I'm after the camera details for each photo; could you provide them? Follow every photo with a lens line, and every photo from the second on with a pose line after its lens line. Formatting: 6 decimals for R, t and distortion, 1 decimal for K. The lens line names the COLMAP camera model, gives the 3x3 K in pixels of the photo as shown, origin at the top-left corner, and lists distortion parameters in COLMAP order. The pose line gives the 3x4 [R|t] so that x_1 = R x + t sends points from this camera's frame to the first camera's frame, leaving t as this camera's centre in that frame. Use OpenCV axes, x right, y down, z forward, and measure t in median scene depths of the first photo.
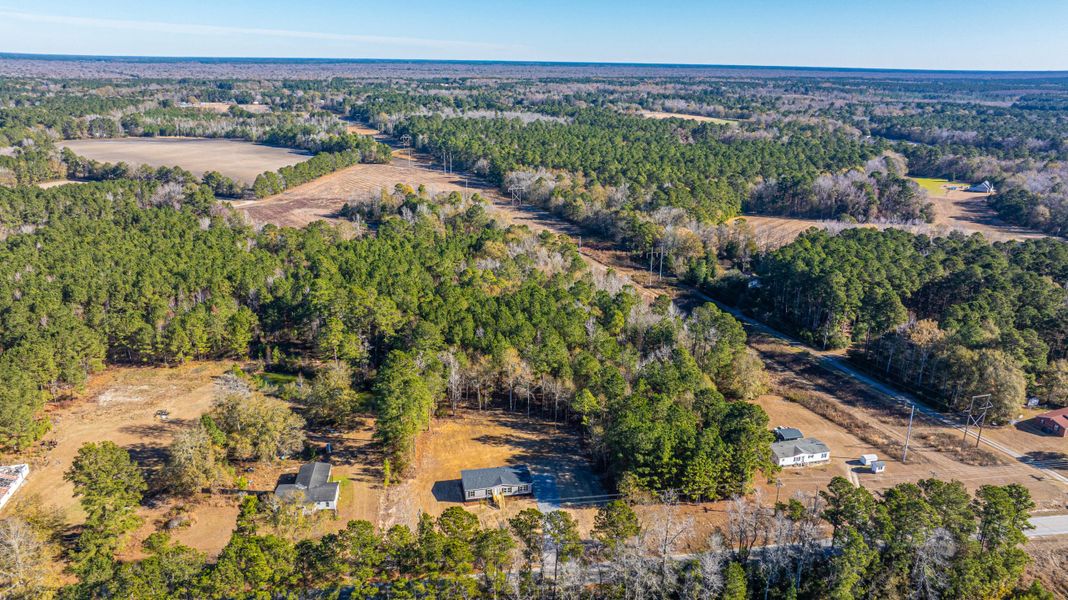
lens RADIAL K [[748.1, 0, 534.0], [0, 748.1, 300.0], [0, 0, 1]] dist [-0.051988, 0.056058]
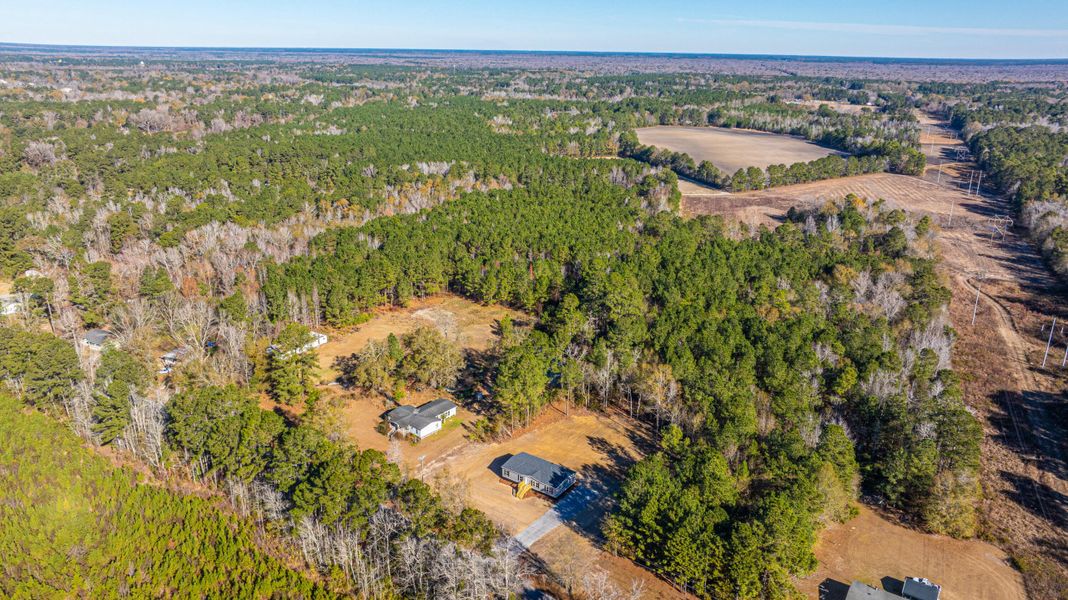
lens RADIAL K [[748.1, 0, 534.0], [0, 748.1, 300.0], [0, 0, 1]] dist [-0.051988, 0.056058]
pose [[0.674924, 0.228426, -0.701640, 0.366731], [-0.228728, 0.968806, 0.095386, -0.046736], [0.701542, 0.096107, 0.706118, 0.167066]]
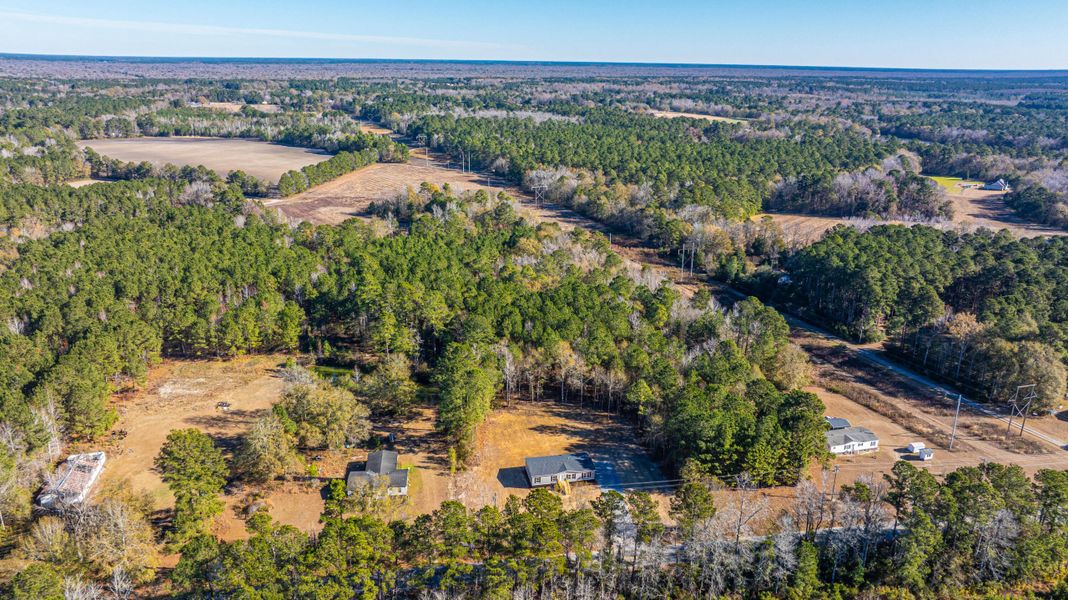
lens RADIAL K [[748.1, 0, 534.0], [0, 748.1, 300.0], [0, 0, 1]] dist [-0.051988, 0.056058]
pose [[0.999998, -0.001171, -0.001339, -0.052482], [0.001171, 0.999999, 0.000358, 0.006119], [0.001338, -0.000360, 0.999999, -0.019675]]
